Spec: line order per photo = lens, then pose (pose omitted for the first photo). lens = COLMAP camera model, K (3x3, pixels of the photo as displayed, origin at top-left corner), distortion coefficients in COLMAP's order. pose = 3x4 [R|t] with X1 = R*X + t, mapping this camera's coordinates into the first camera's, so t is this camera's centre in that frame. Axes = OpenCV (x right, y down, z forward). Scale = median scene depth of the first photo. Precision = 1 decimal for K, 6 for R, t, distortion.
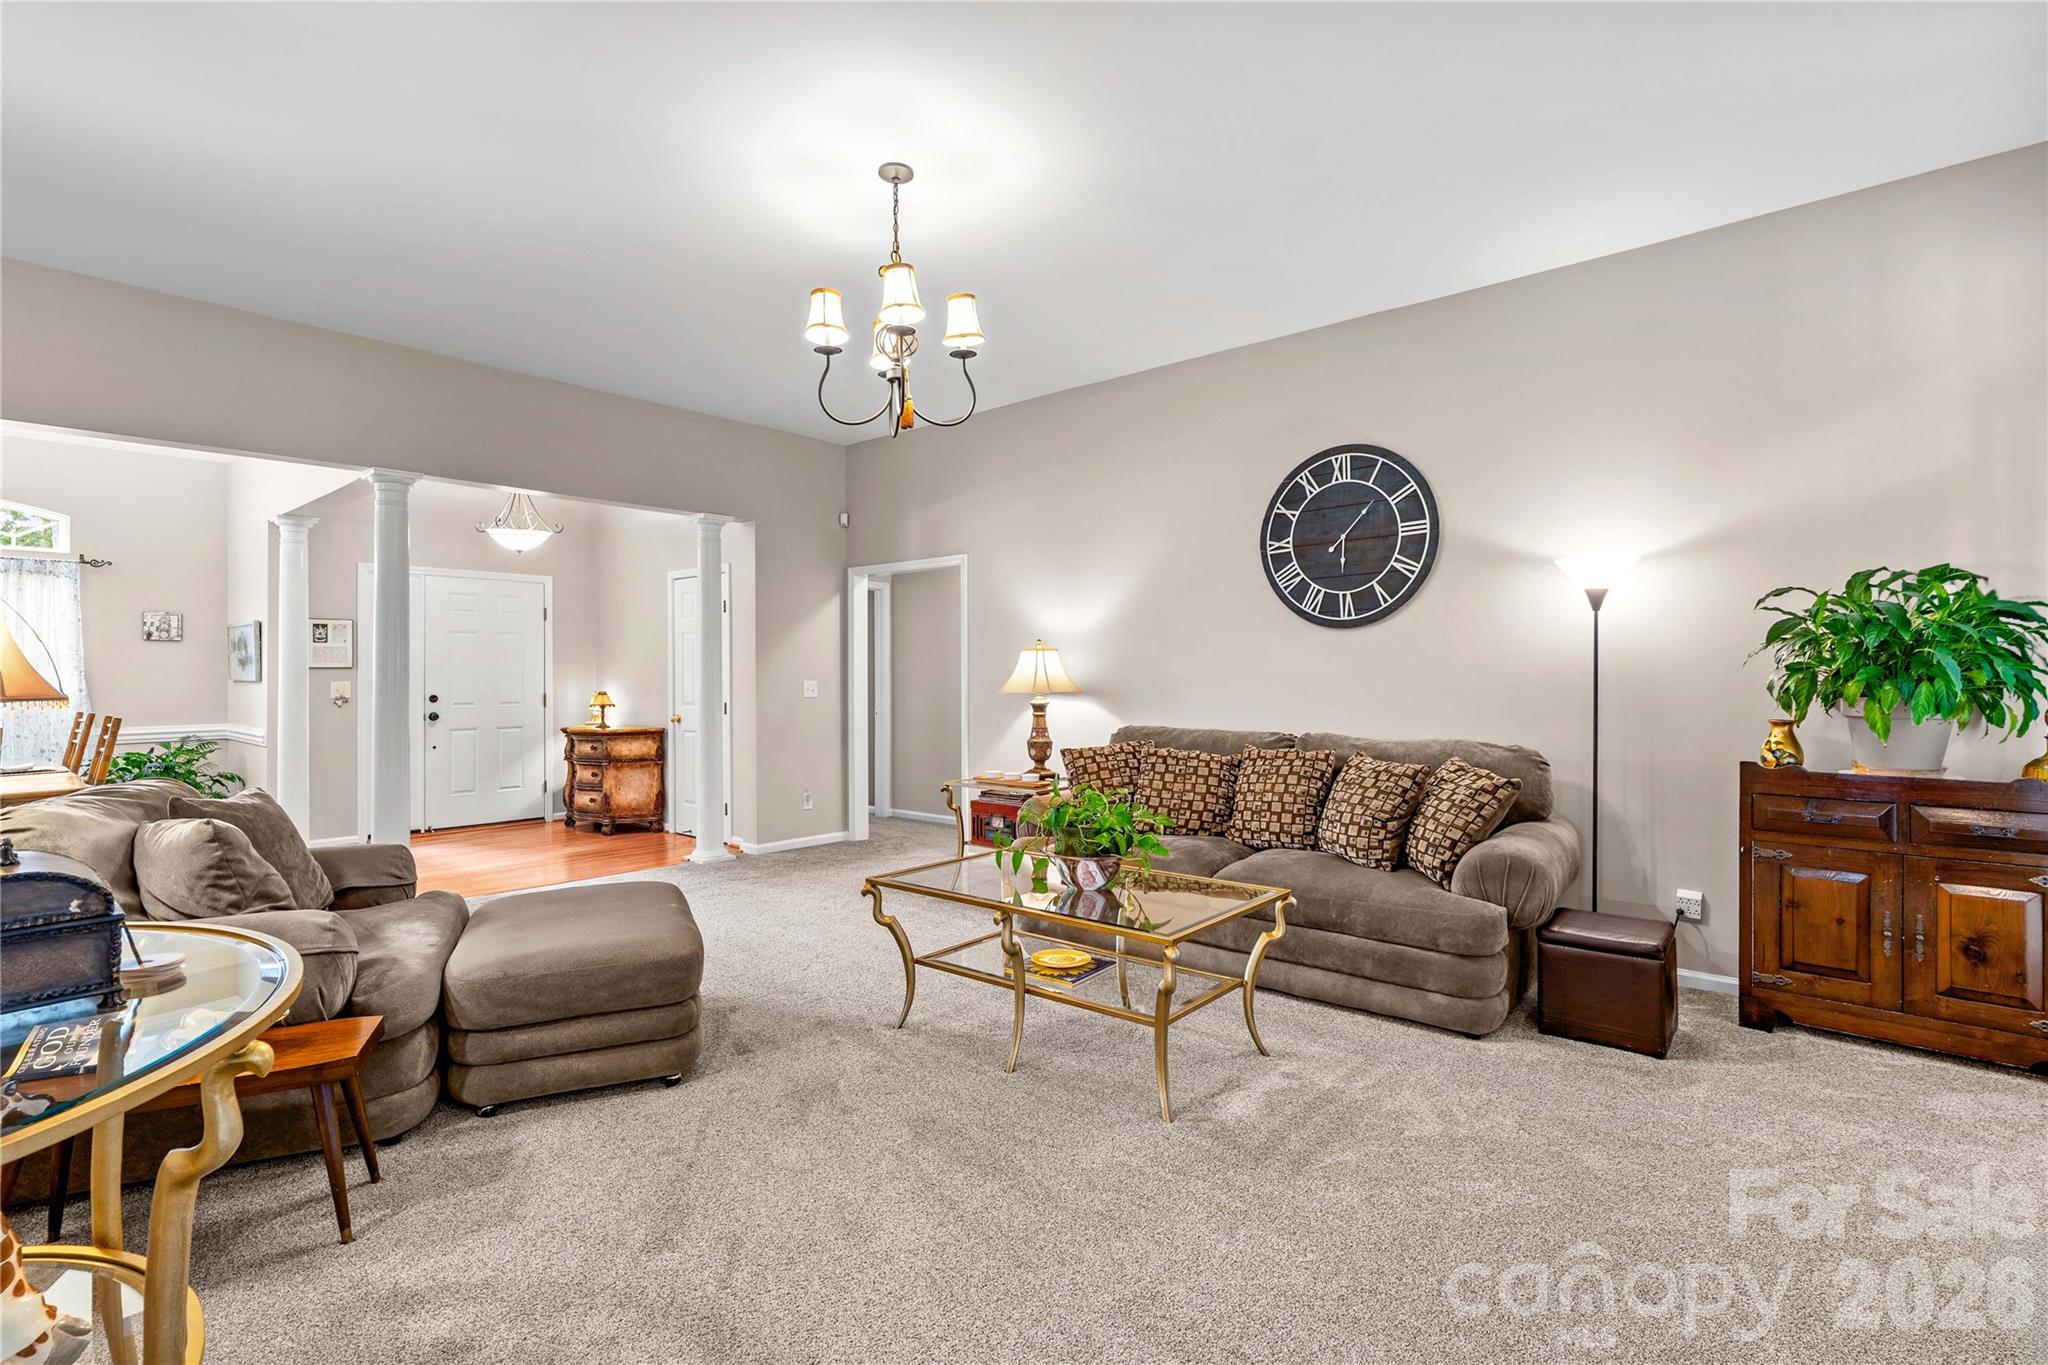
lens RADIAL K [[903.5, 0, 1024.0], [0, 903.5, 682.5], [0, 0, 1]] dist [-0.000198, -0.000019]
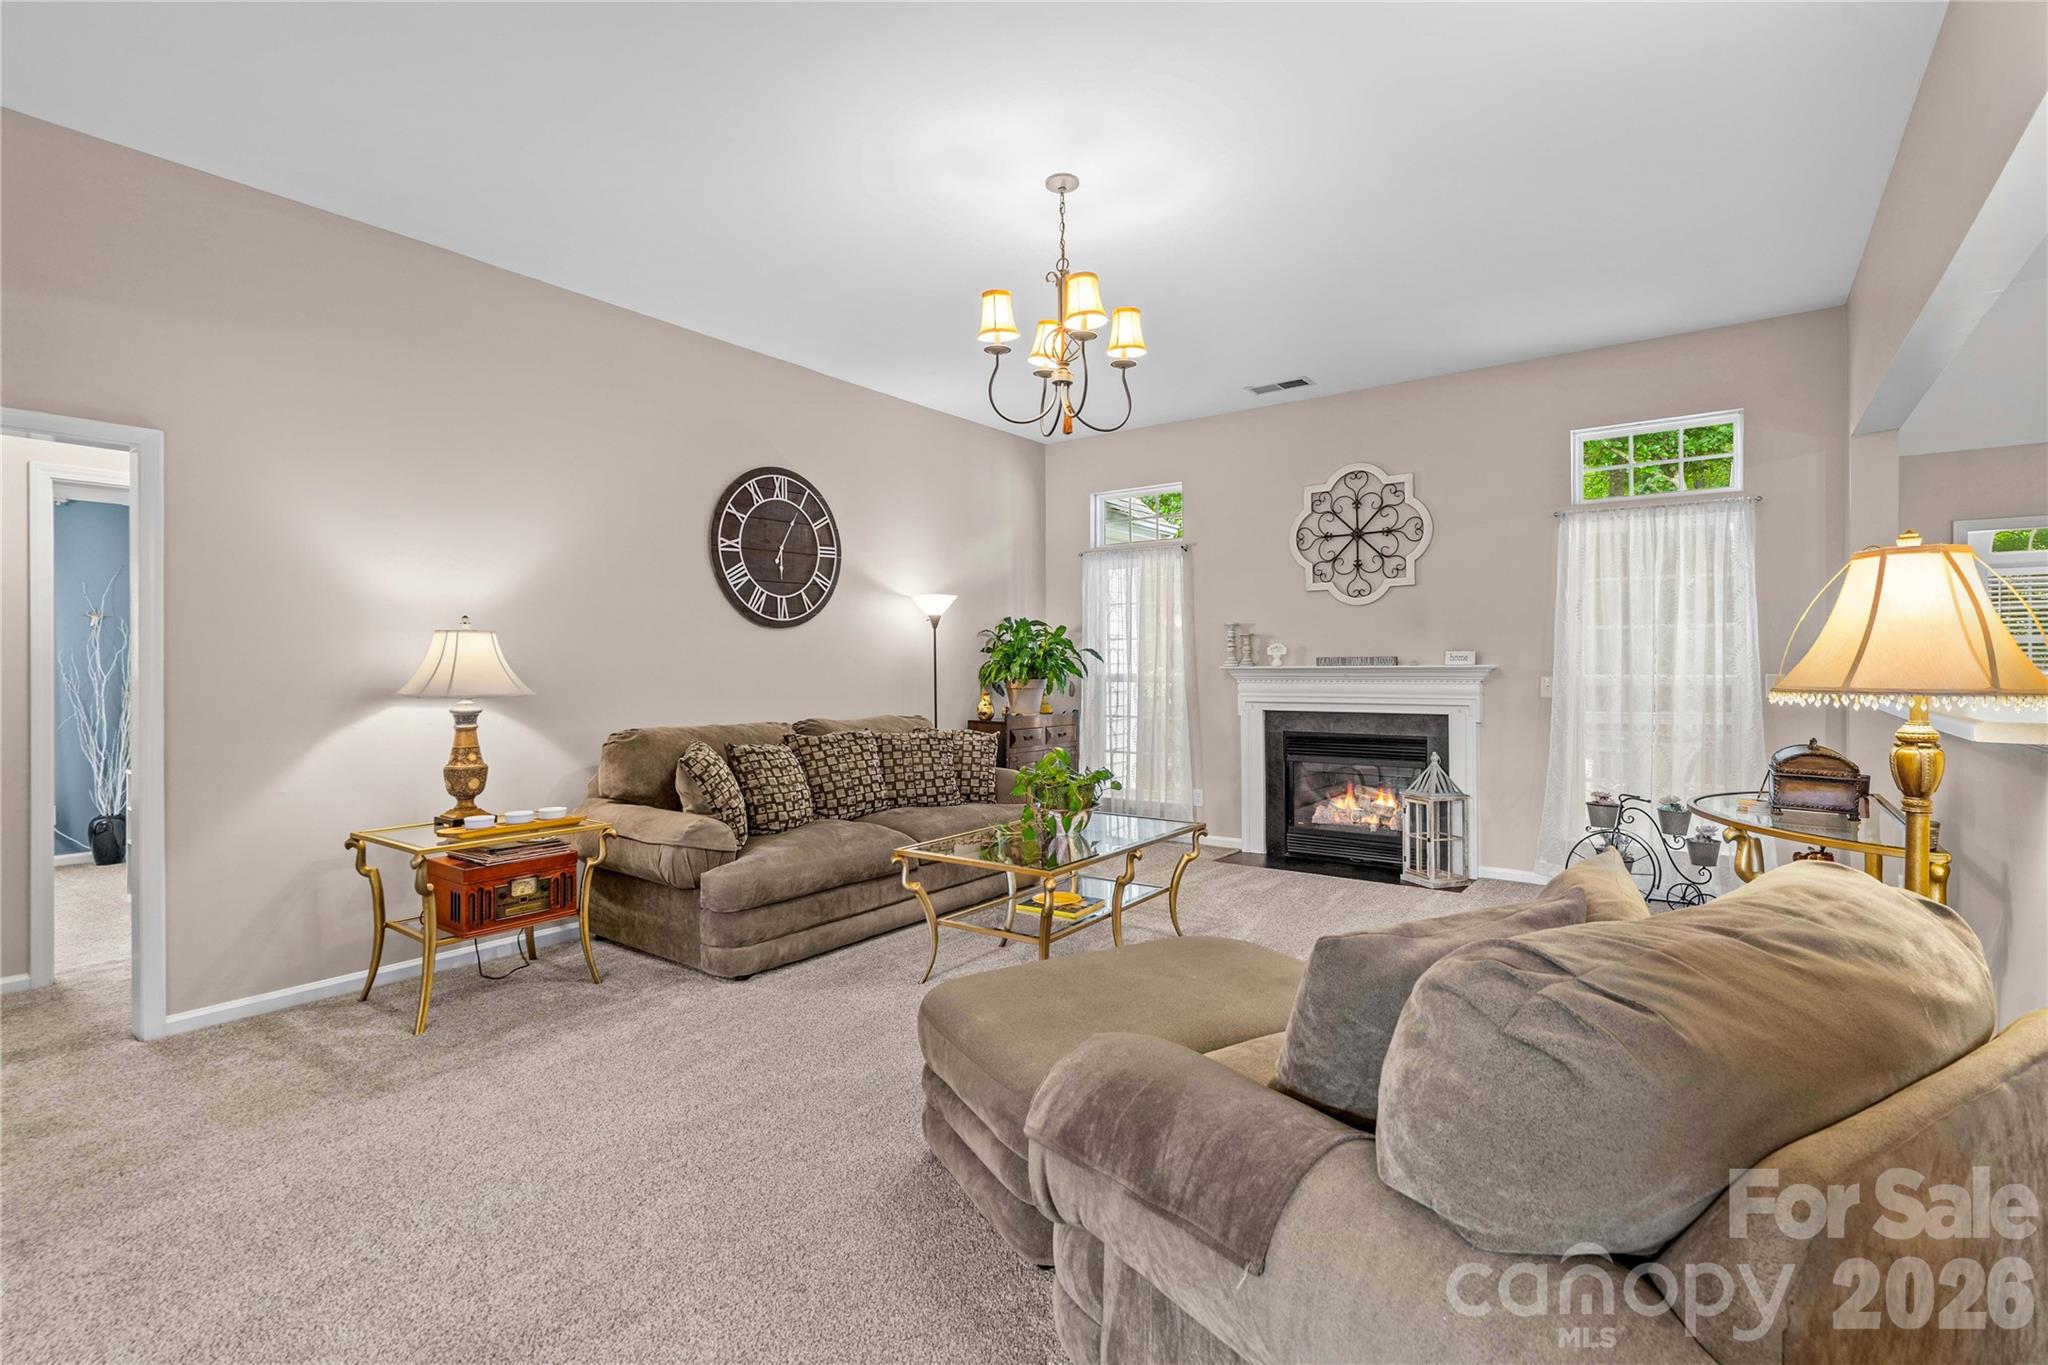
lens RADIAL K [[937.2, 0, 1016.5], [0, 937.2, 702.0], [0, 0, 1]] dist [-0.000312, -0.000124]
pose [[-0.056210, -0.022312, 0.998170, -0.838739], [0.027464, 0.999337, 0.023885, 0.013313], [-0.998041, 0.028756, -0.055560, 0.761407]]
